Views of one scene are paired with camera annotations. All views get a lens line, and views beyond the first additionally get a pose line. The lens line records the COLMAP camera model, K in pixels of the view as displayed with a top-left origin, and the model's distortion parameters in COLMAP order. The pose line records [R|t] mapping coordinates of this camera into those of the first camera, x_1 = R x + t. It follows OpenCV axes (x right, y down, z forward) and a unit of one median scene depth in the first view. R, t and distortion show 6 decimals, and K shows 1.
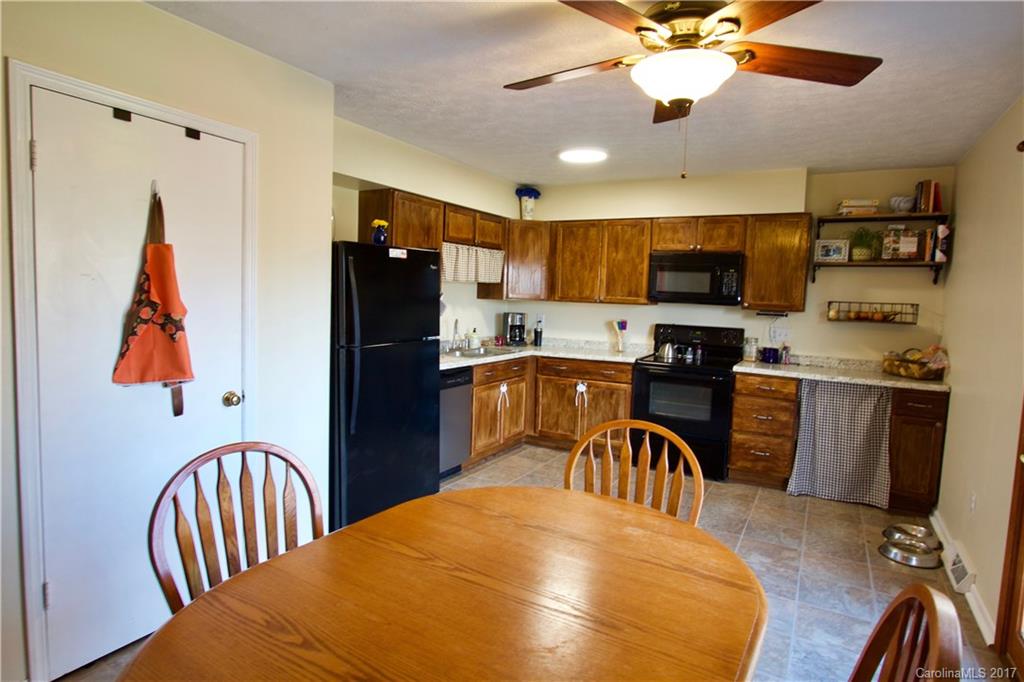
lens RADIAL K [[568.2, 0, 501.4], [0, 568.2, 341.6], [0, 0, 1]] dist [-0.000477, 0.001047]
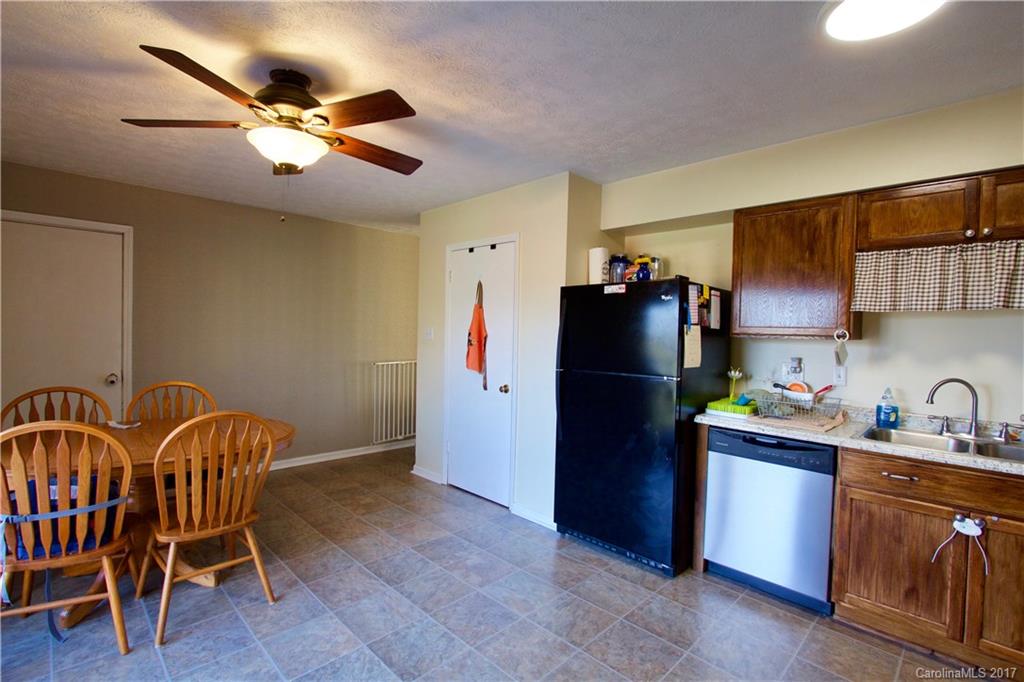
lens RADIAL K [[492.4, 0, 512.0], [0, 492.4, 341.0], [0, 0, 1]] dist [-0.024508, 0.002133]
pose [[-0.266673, -0.012963, -0.963700, 0.530154], [-0.114526, 0.993251, 0.018331, -0.039482], [0.956958, 0.115257, -0.266358, 0.769363]]
